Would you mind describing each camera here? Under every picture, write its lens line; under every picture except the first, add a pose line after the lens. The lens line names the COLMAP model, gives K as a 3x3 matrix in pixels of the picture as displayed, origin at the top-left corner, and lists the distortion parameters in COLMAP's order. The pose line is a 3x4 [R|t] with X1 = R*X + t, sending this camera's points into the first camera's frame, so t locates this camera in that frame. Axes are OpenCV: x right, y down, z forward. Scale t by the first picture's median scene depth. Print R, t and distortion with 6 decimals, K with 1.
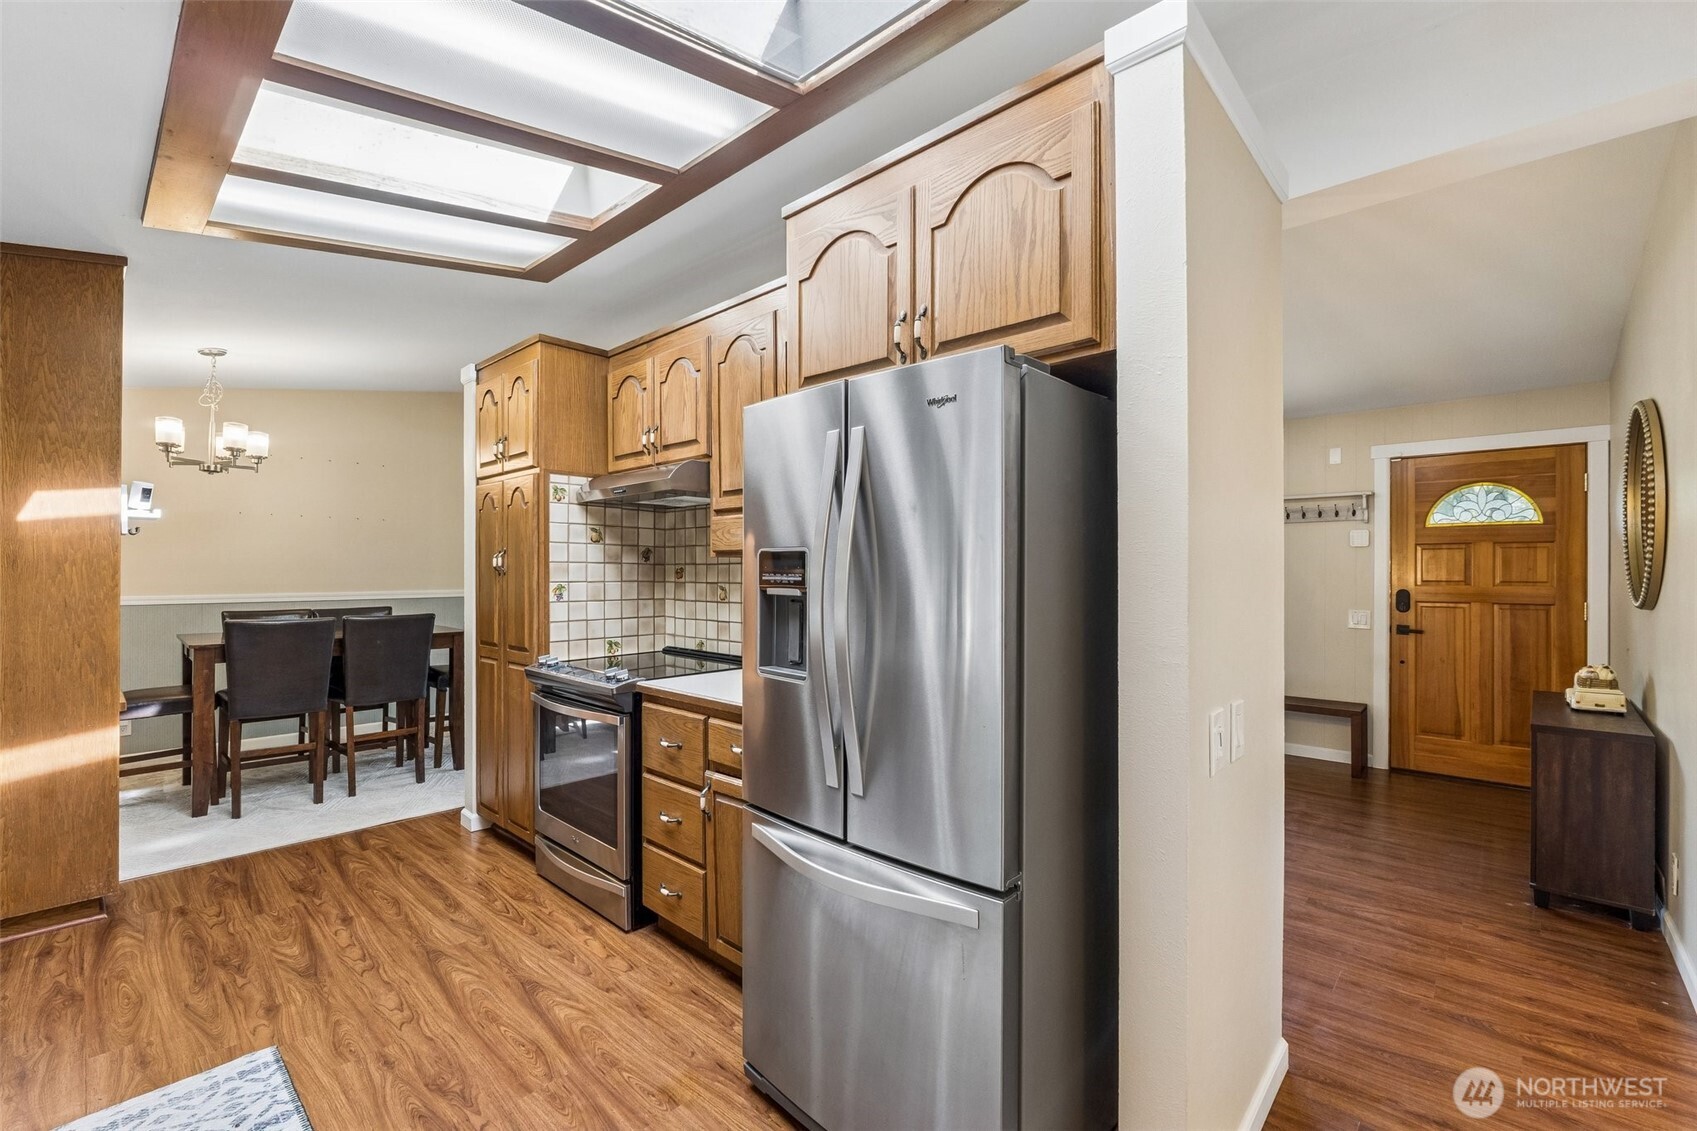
lens RADIAL K [[713.7, 0, 852.0], [0, 713.7, 567.1], [0, 0, 1]] dist [-0.007429, 0.000260]
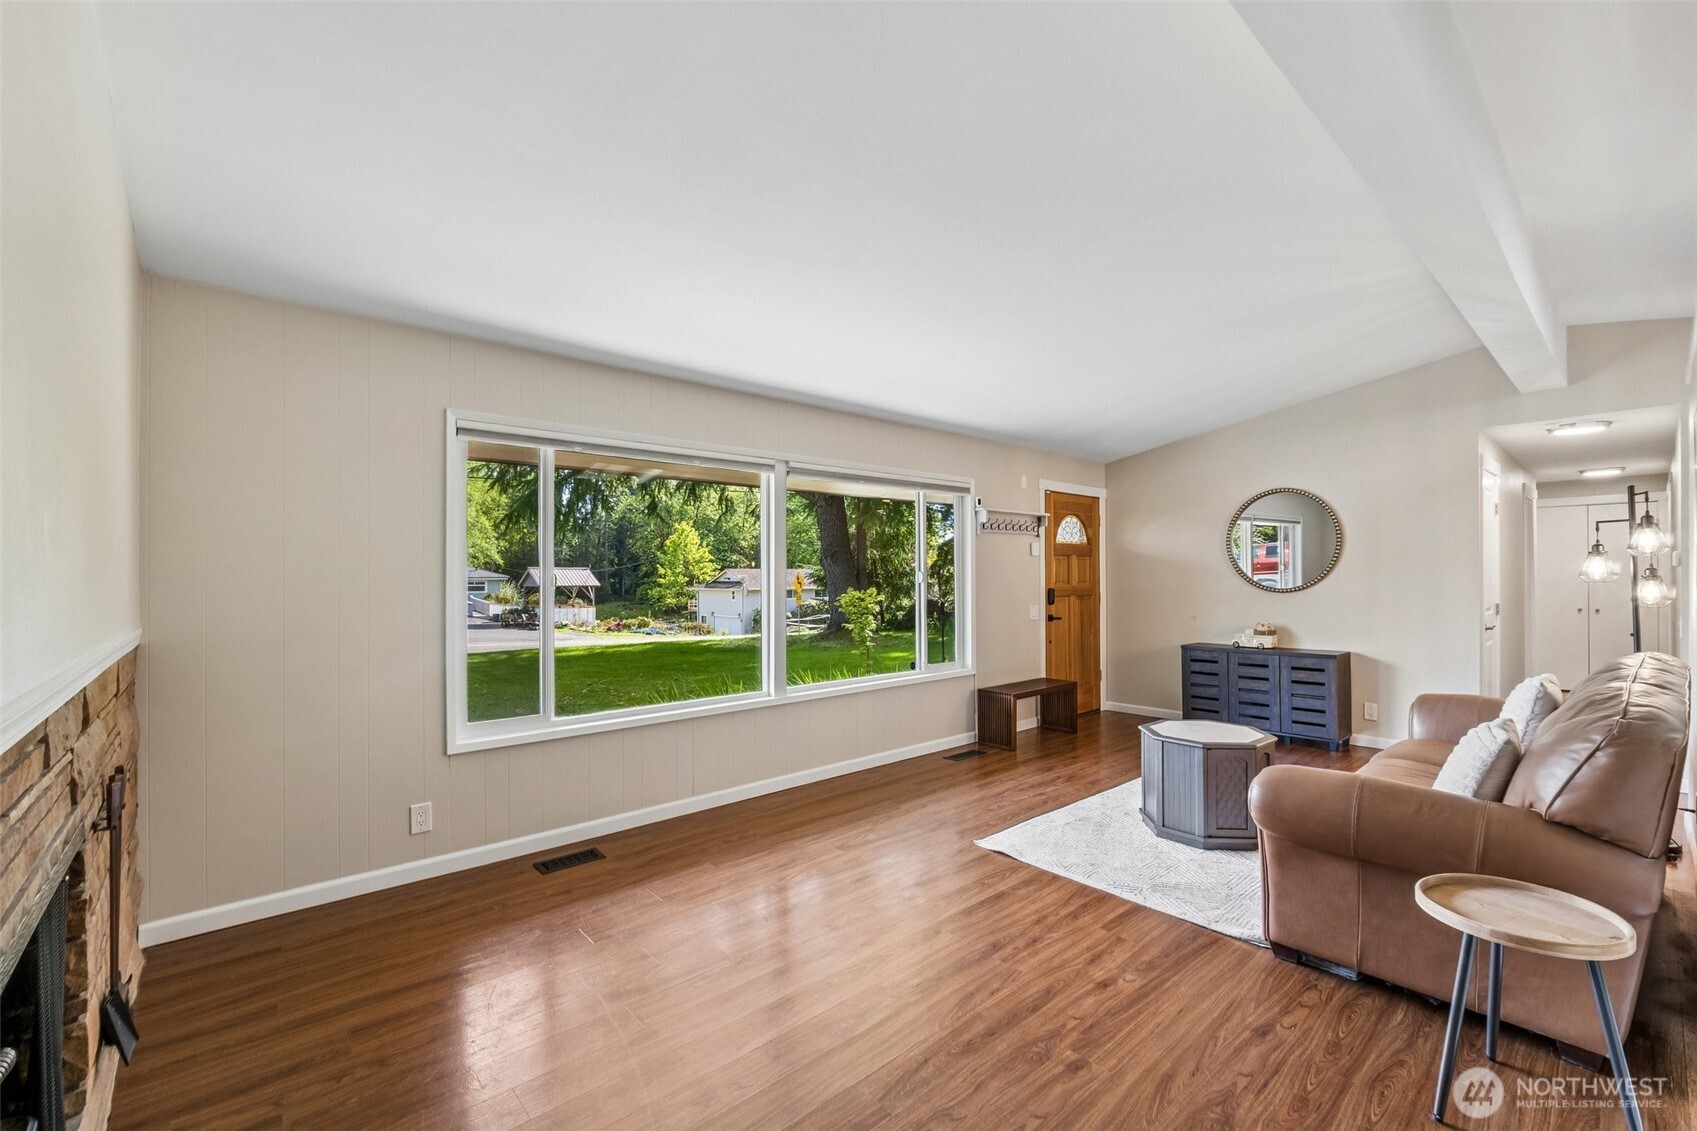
lens RADIAL K [[713.7, 0, 852.0], [0, 713.7, 573.4], [0, 0, 1]] dist [-0.007429, 0.000260]
pose [[0.094747, 0.000548, 0.995501, -0.980422], [0.001003, 0.999999, -0.000646, 0.005678], [-0.995501, 0.001060, 0.094746, 1.992766]]
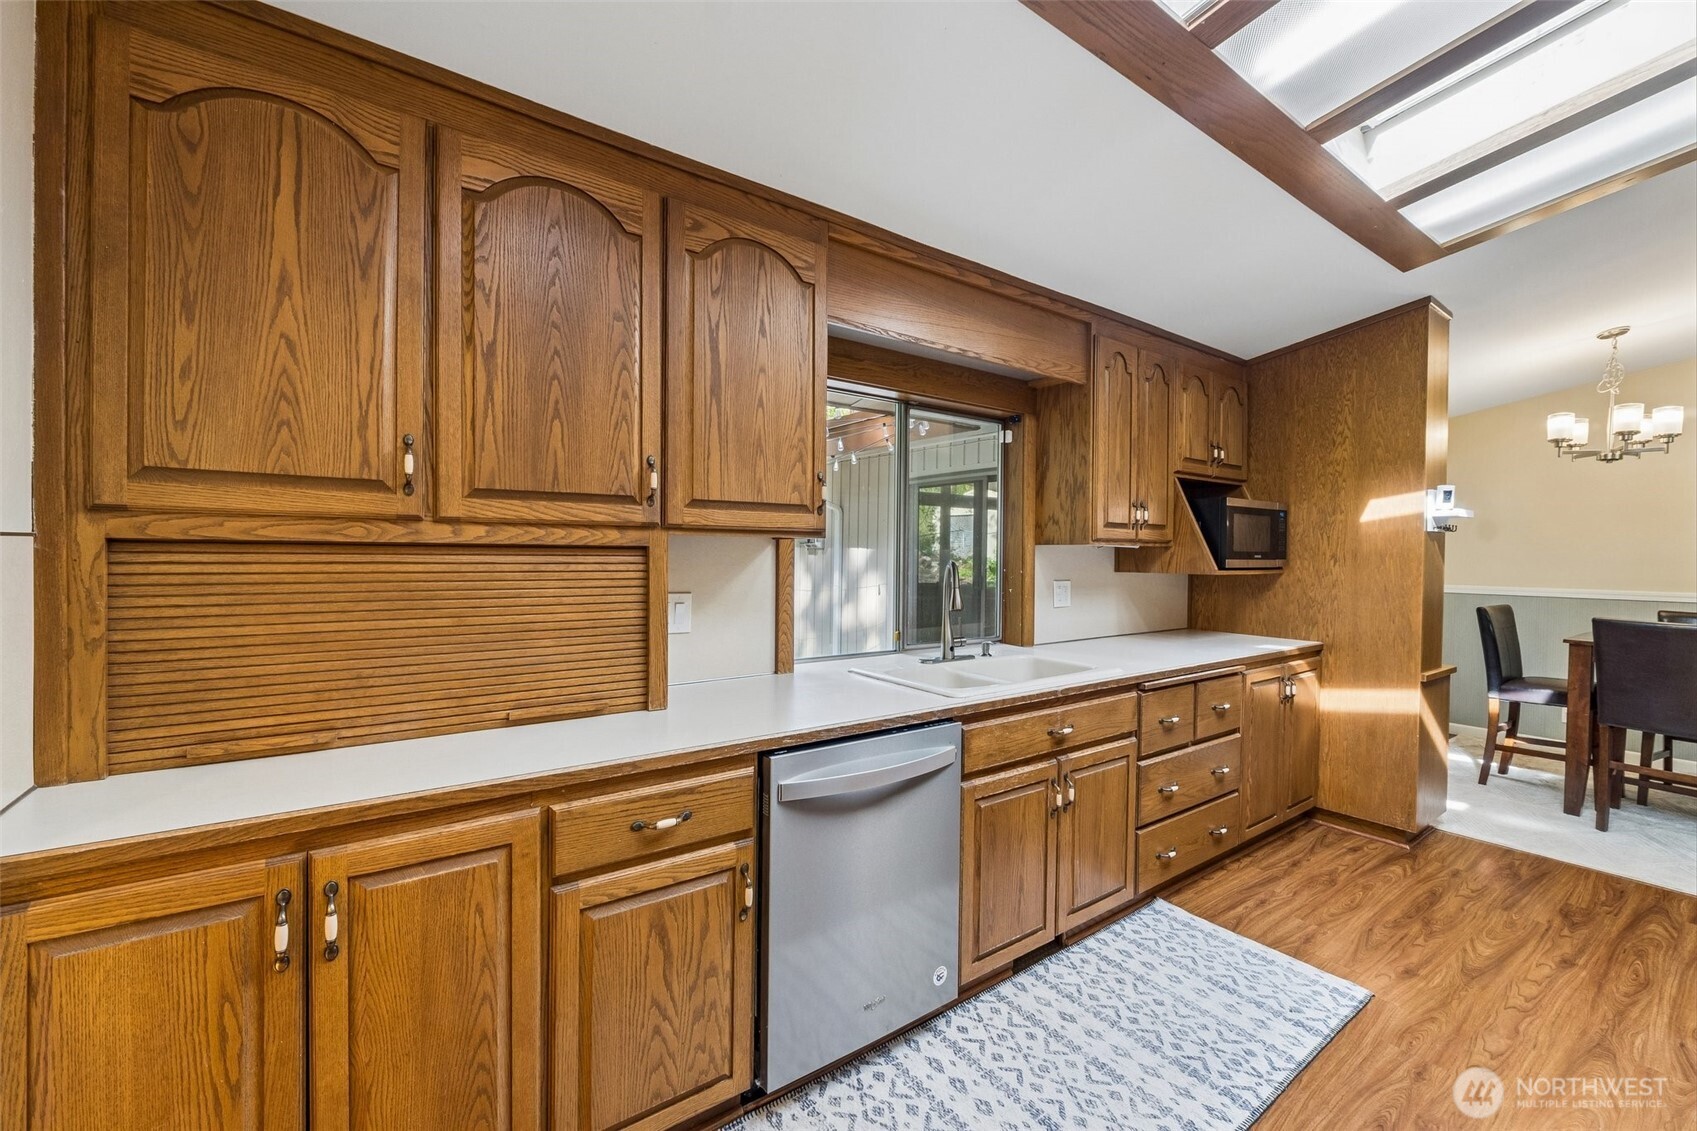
lens RADIAL K [[713.7, 0, 876.1], [0, 713.7, 555.7], [0, 0, 1]] dist [-0.007429, 0.000260]
pose [[-0.169787, 0.000030, -0.985481, 0.181706], [-0.007864, 0.999968, 0.001385, -0.000737], [0.985449, 0.007985, -0.169782, 0.186348]]
